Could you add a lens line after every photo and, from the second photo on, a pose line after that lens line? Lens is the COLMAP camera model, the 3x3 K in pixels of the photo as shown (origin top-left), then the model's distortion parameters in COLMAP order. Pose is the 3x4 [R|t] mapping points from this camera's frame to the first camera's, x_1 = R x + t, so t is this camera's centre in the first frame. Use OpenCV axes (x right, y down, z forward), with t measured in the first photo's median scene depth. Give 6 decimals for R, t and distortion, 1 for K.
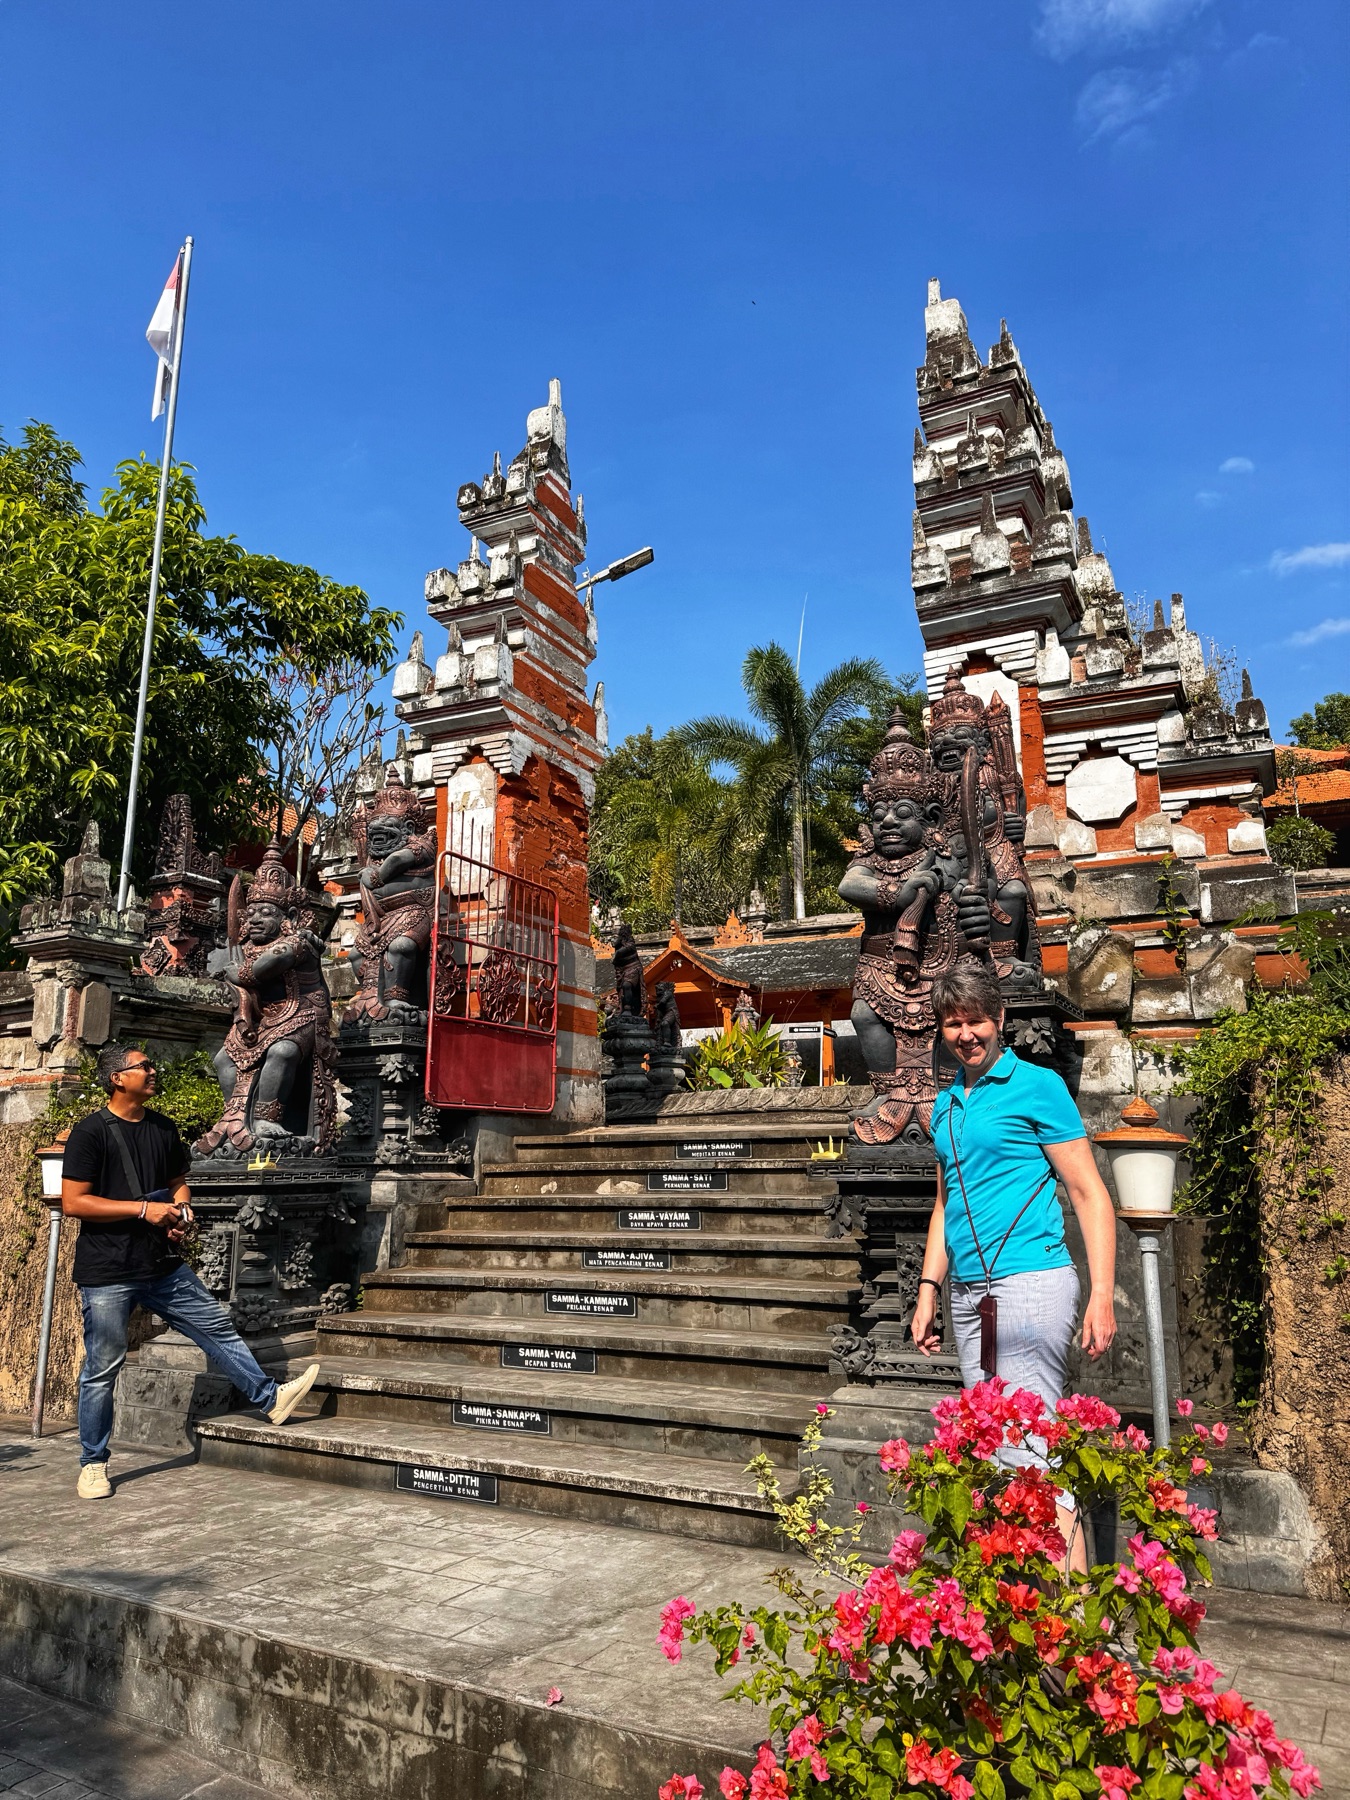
lens RADIAL K [[1233.6, 0, 675.0], [0, 1233.6, 900.0], [0, 0, 1]] dist [0.186500, -0.389455]
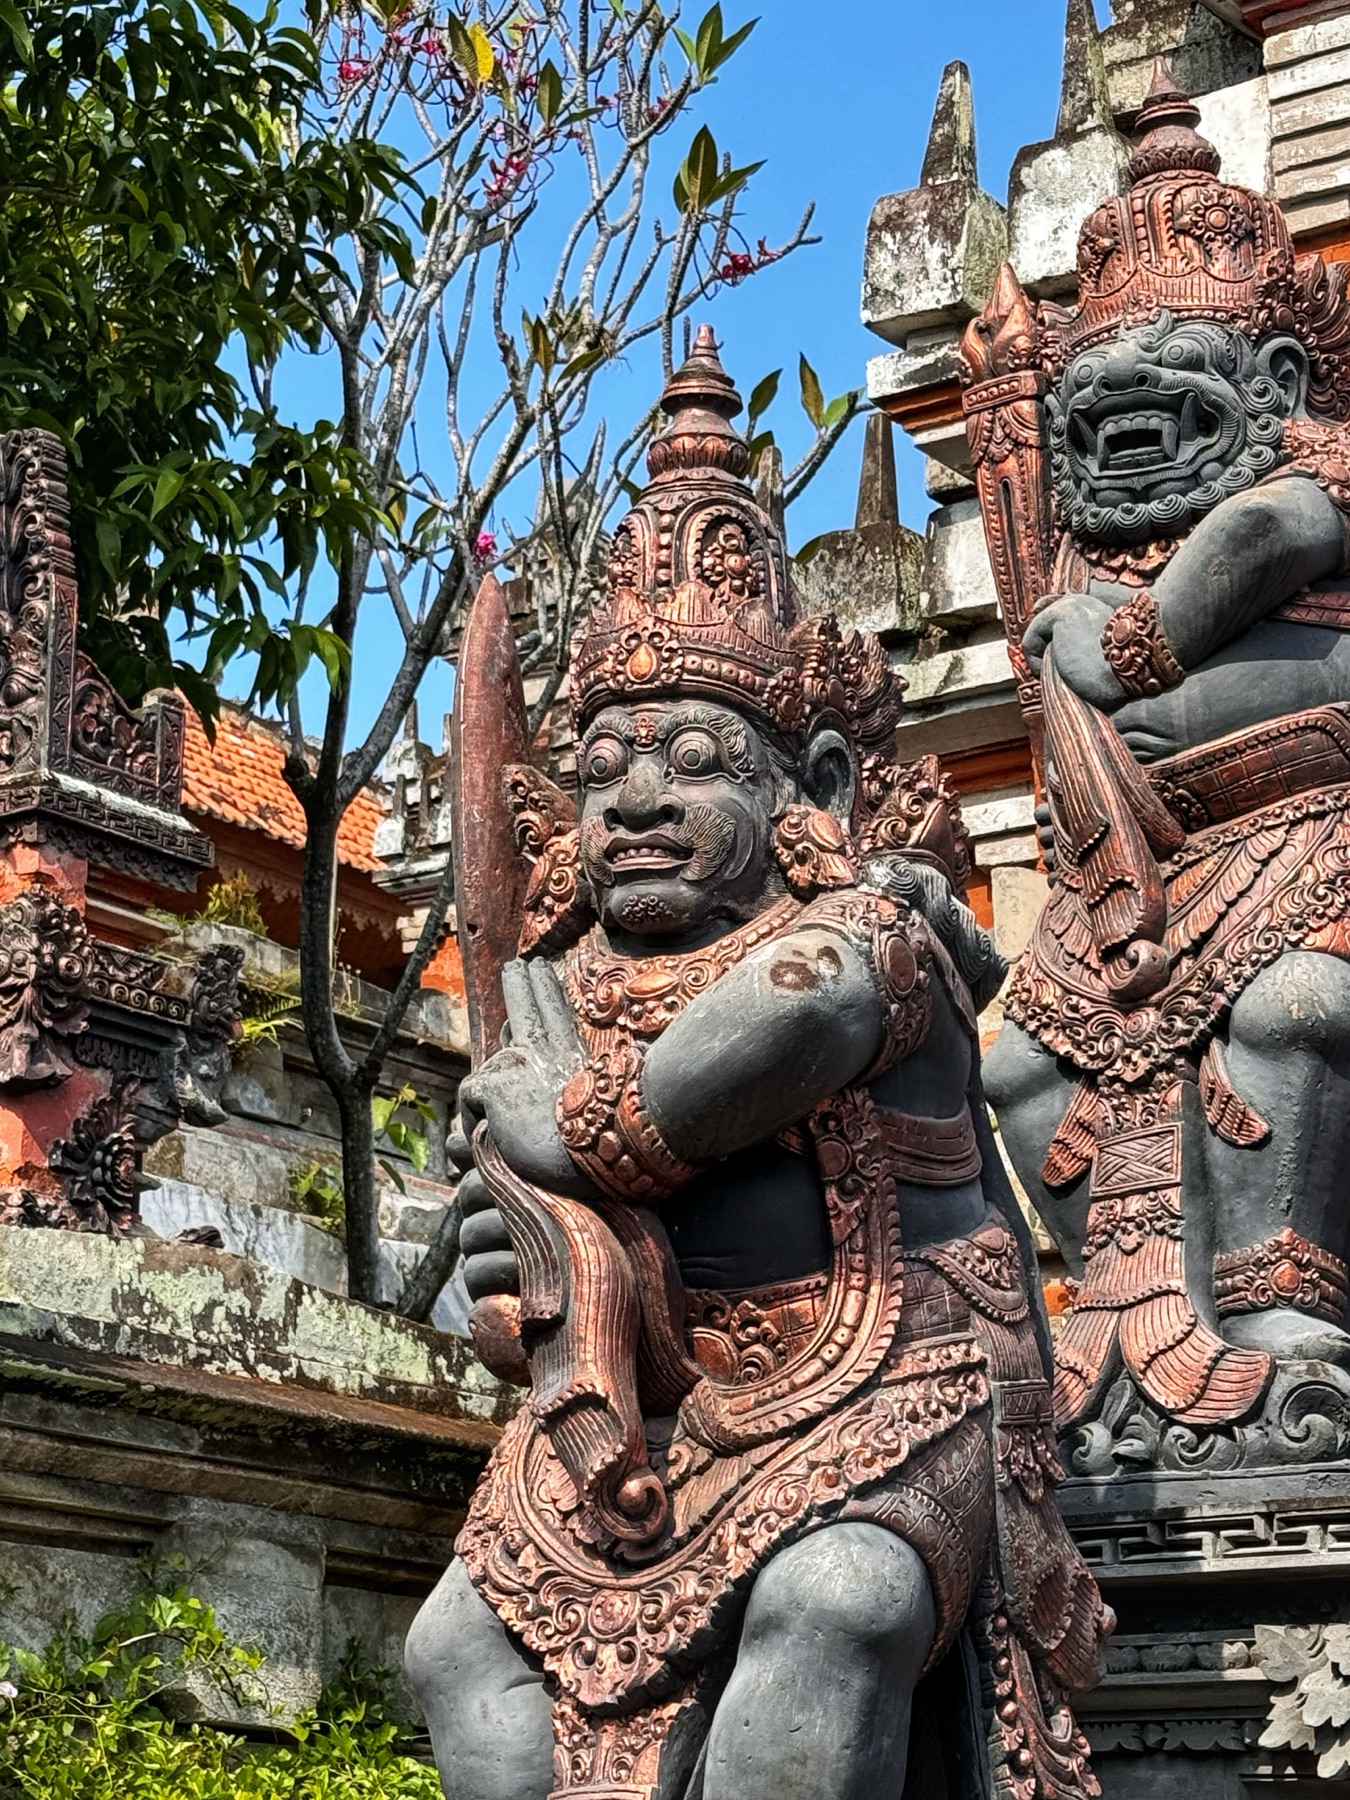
lens RADIAL K [[4126.5, 0, 675.0], [0, 4126.5, 900.0], [0, 0, 1]] dist [0.223445, -0.139960]
pose [[0.984918, -0.024481, -0.171280, -0.235147], [0.015809, 0.998532, -0.051816, 0.057840], [0.172297, 0.048326, 0.983859, 0.456664]]
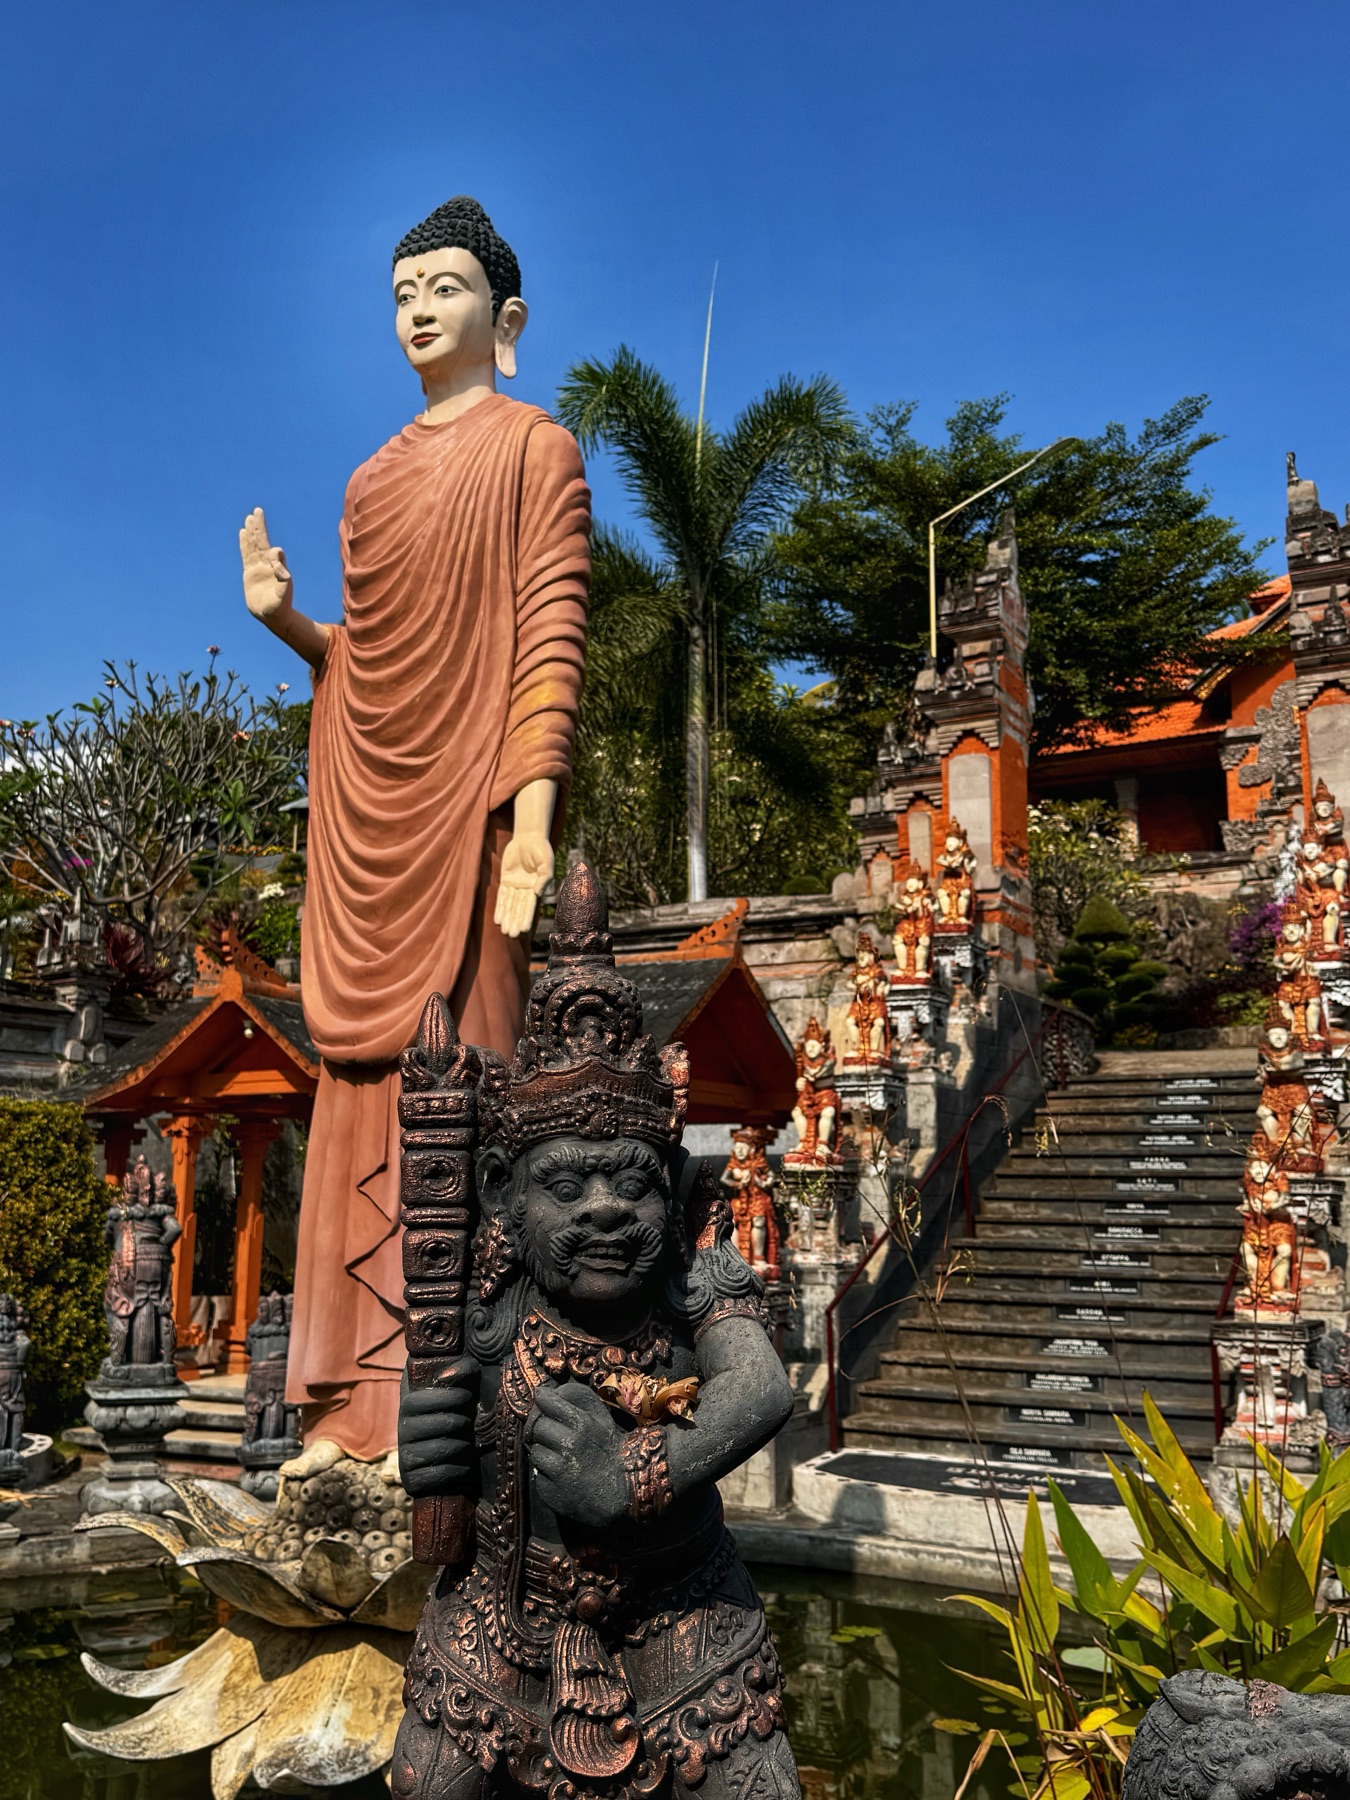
lens RADIAL K [[1662.9, 0, 685.3], [0, 1662.9, 901.9], [0, 0, 1]] dist [0.190265, -0.419410]
pose [[0.997110, -0.001447, -0.075956, 0.643279], [0.004380, 0.999251, 0.038456, -0.050542], [0.075844, -0.038678, 0.996369, 1.335669]]
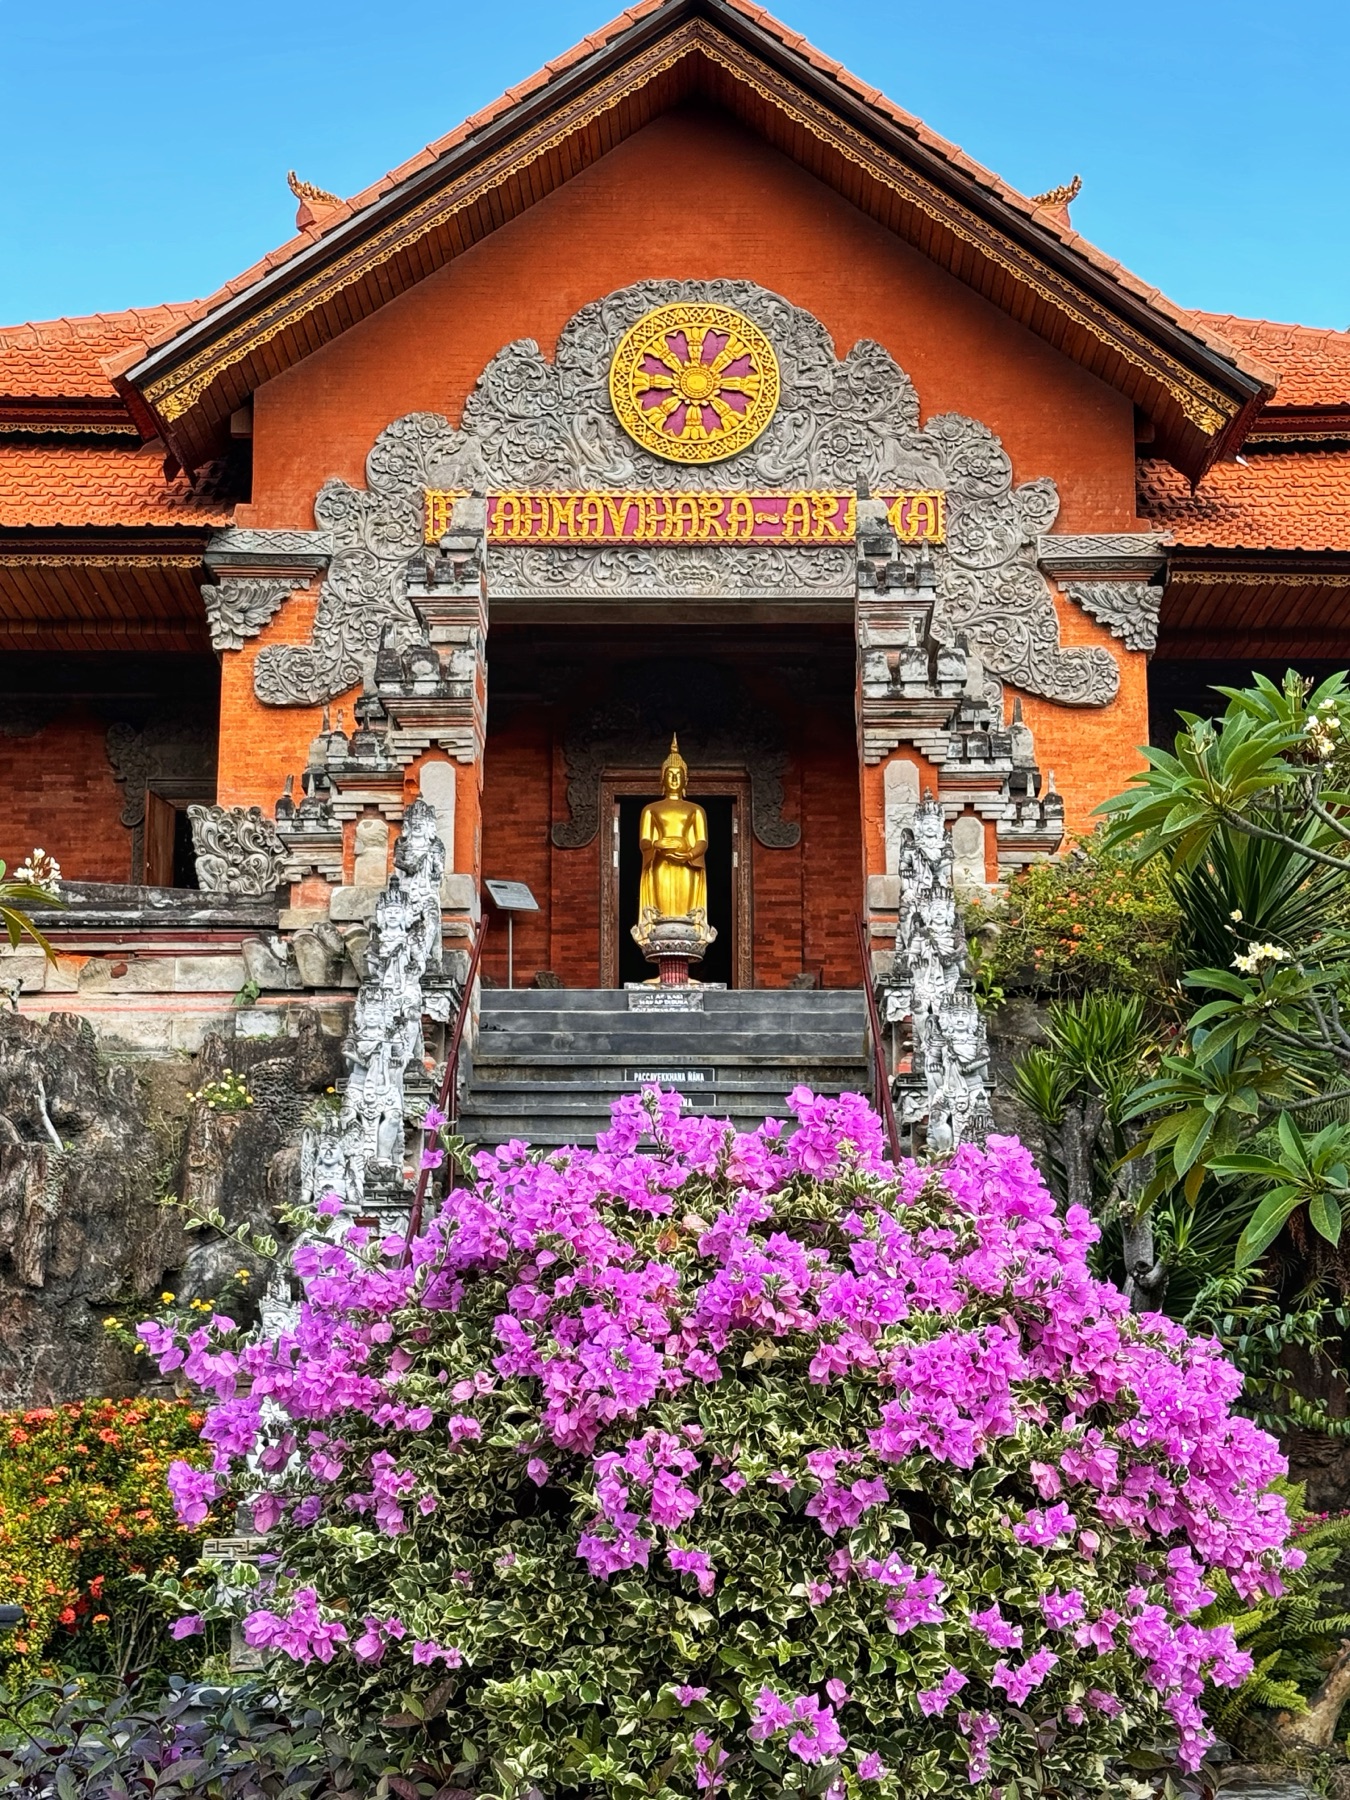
lens RADIAL K [[2960.9, 0, 675.0], [0, 2960.9, 900.0], [0, 0, 1]] dist [0.026077, 0.024040]
pose [[0.918734, 0.096995, 0.382779, 1.295319], [-0.094769, 0.995192, -0.024717, 0.039703], [-0.383336, -0.013567, 0.923509, 4.079713]]
